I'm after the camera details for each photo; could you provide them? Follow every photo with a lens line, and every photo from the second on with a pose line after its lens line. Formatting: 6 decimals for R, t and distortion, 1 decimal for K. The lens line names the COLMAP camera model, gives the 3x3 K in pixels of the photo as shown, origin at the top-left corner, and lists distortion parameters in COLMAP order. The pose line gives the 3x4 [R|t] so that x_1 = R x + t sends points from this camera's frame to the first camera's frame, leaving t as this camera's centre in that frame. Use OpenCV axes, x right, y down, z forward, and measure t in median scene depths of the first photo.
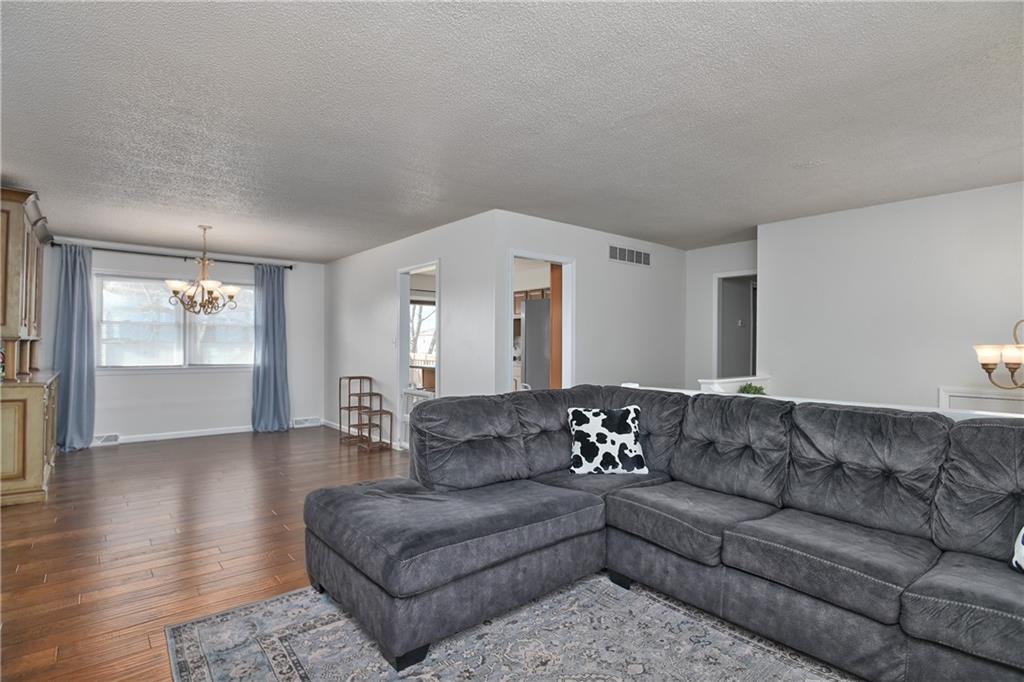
lens RADIAL K [[528.9, 0, 518.6], [0, 528.9, 344.8], [0, 0, 1]] dist [-0.014960, -0.001527]
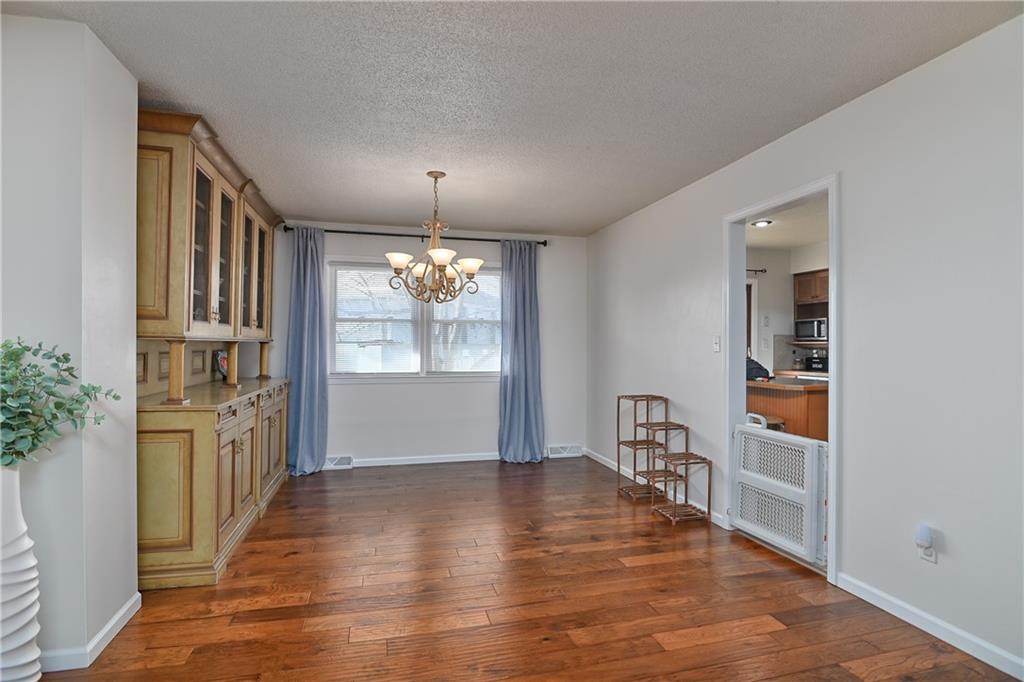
lens RADIAL K [[528.9, 0, 513.9], [0, 528.9, 339.4], [0, 0, 1]] dist [-0.014960, -0.001527]
pose [[0.905298, -0.007782, -0.424706, -0.179540], [0.002114, 0.999902, -0.013816, -0.000397], [0.424772, 0.011610, 0.905226, 0.353993]]
